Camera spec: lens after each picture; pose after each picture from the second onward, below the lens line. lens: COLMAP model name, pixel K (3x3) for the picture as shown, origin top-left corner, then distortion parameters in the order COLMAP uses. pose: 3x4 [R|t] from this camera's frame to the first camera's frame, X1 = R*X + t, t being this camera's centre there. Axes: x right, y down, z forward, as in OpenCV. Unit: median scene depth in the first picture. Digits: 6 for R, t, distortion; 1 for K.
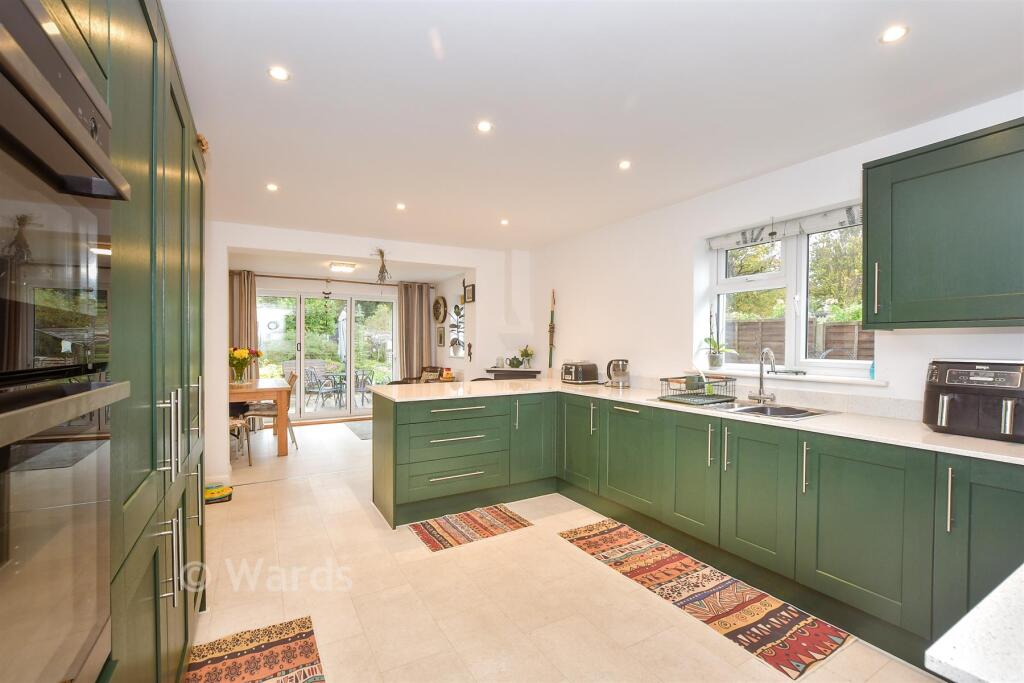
lens RADIAL K [[441.3, 0, 512.0], [0, 441.3, 341.5], [0, 0, 1]] dist [-0.000446, -0.000017]
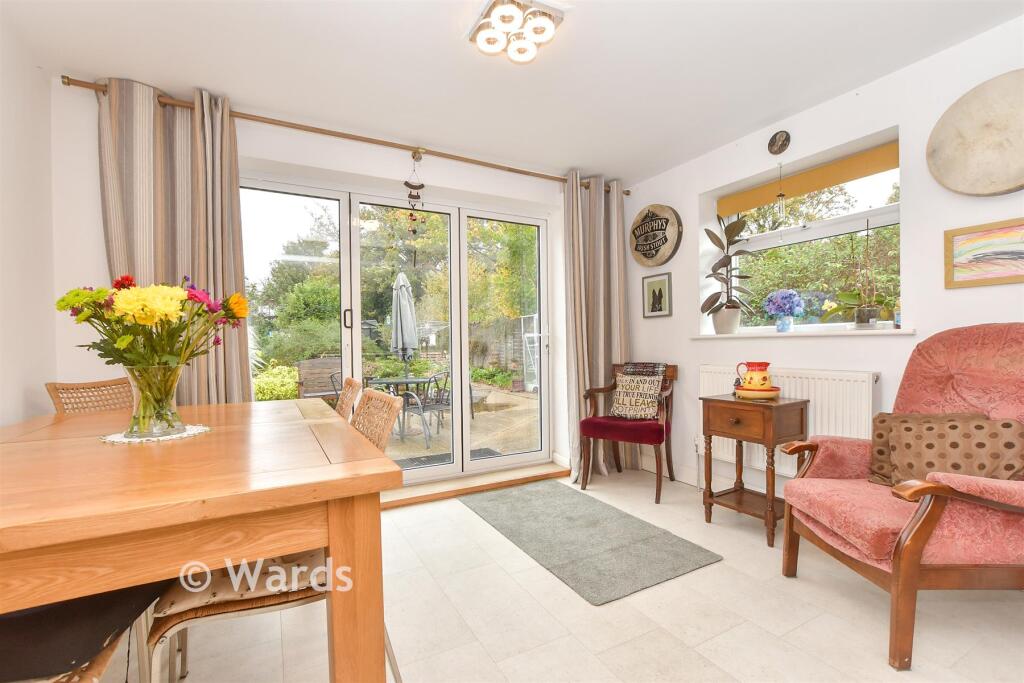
lens RADIAL K [[451.8, 0, 512.0], [0, 451.8, 341.5], [0, 0, 1]] dist [0.000751, 0.000074]
pose [[0.999627, -0.015247, -0.022638, -0.304322], [0.015207, 0.999883, -0.001930, 0.035089], [0.022665, 0.001585, 0.999742, 0.550578]]
